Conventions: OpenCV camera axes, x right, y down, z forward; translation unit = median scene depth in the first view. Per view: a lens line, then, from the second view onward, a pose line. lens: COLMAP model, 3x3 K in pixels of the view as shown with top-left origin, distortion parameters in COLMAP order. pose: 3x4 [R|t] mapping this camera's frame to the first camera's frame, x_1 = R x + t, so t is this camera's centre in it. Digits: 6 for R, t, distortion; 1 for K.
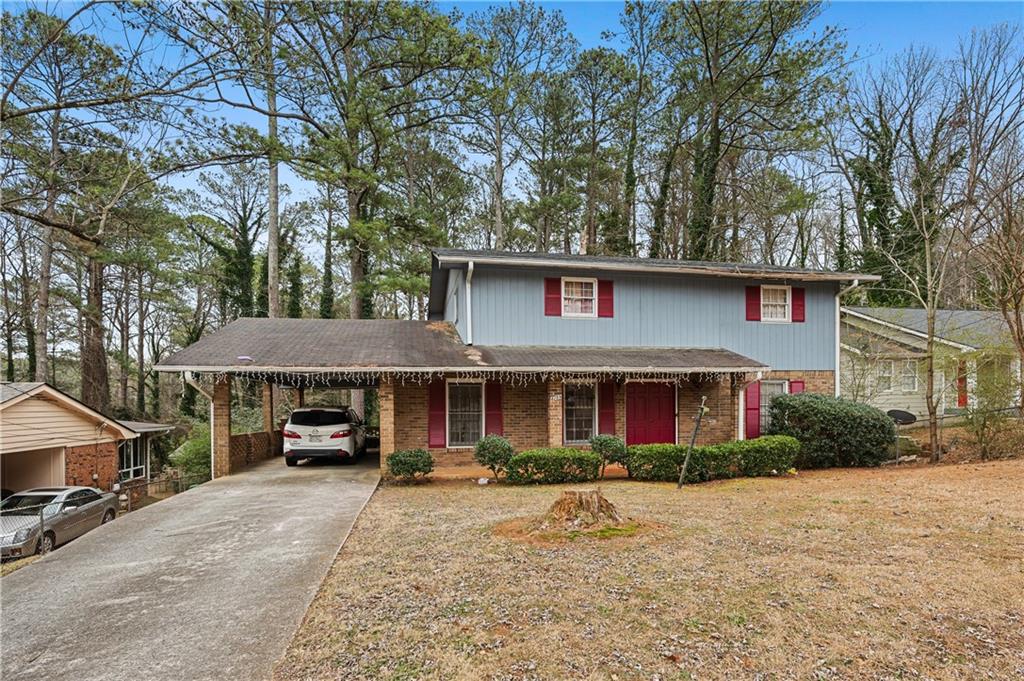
lens RADIAL K [[450.7, 0, 513.0], [0, 450.7, 350.1], [0, 0, 1]] dist [-0.003916, -0.000348]
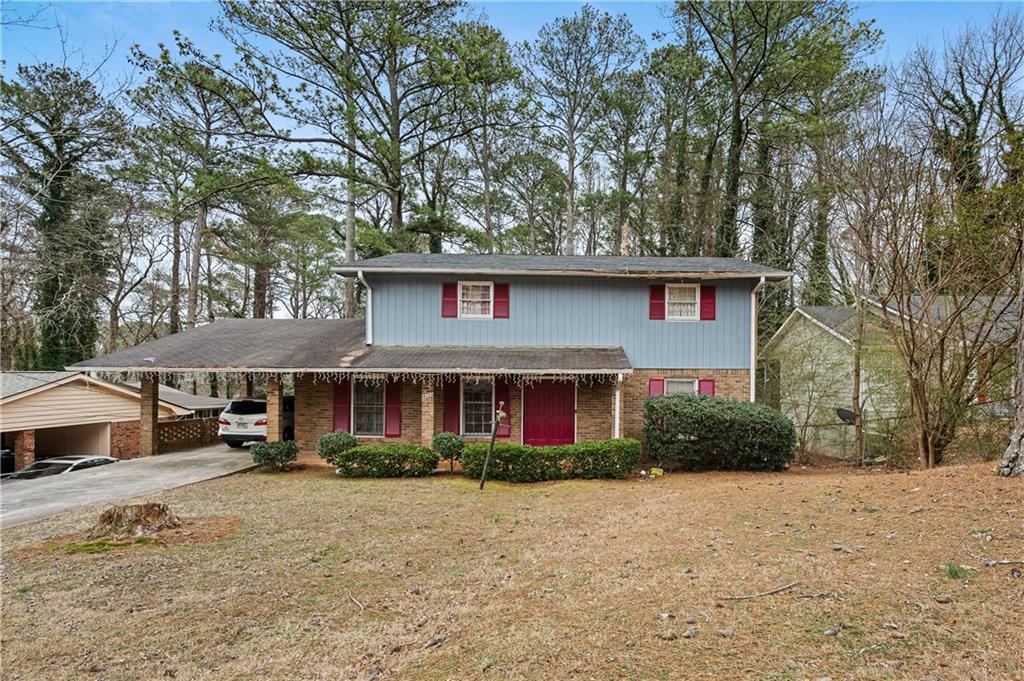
lens RADIAL K [[414.8, 0, 511.5], [0, 414.8, 332.5], [0, 0, 1]] dist [-0.001696, 0.000361]
pose [[0.989291, -0.002729, -0.145933, 0.381771], [0.001675, 0.999972, -0.007346, -0.032584], [0.145949, 0.007022, 0.989267, 0.035425]]
